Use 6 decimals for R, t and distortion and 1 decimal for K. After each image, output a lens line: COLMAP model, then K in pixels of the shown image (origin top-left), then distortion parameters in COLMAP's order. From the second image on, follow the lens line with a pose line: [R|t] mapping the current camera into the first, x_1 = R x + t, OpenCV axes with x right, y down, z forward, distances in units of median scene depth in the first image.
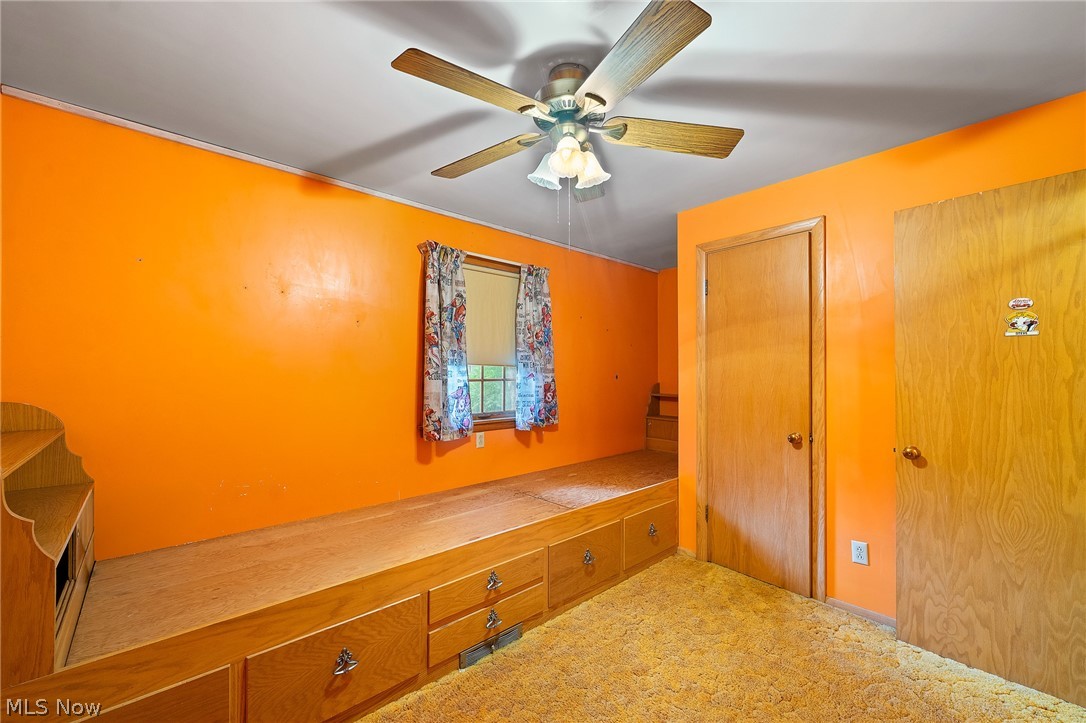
lens RADIAL K [[425.7, 0, 548.1], [0, 425.7, 368.8], [0, 0, 1]] dist [-0.001075, -0.000132]
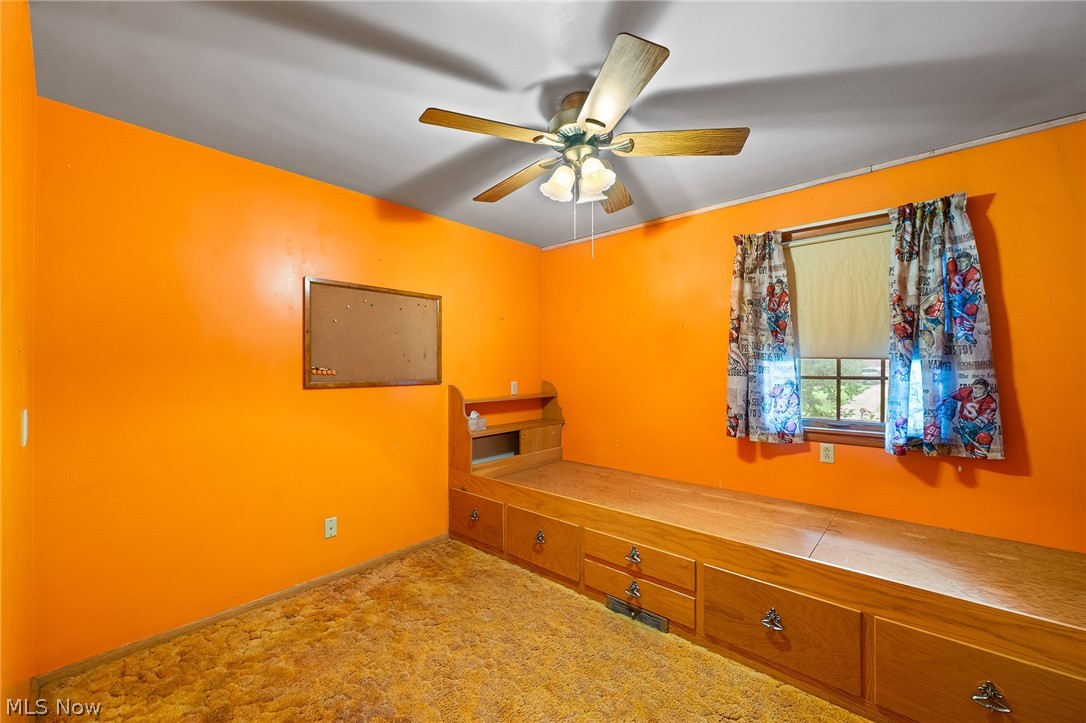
lens RADIAL K [[425.7, 0, 548.1], [0, 425.7, 368.8], [0, 0, 1]] dist [-0.001075, -0.000132]
pose [[0.116098, -0.000443, -0.993238, 0.615890], [0.008336, 0.999965, 0.000529, 0.005019], [0.993203, -0.008341, 0.116098, 0.421686]]
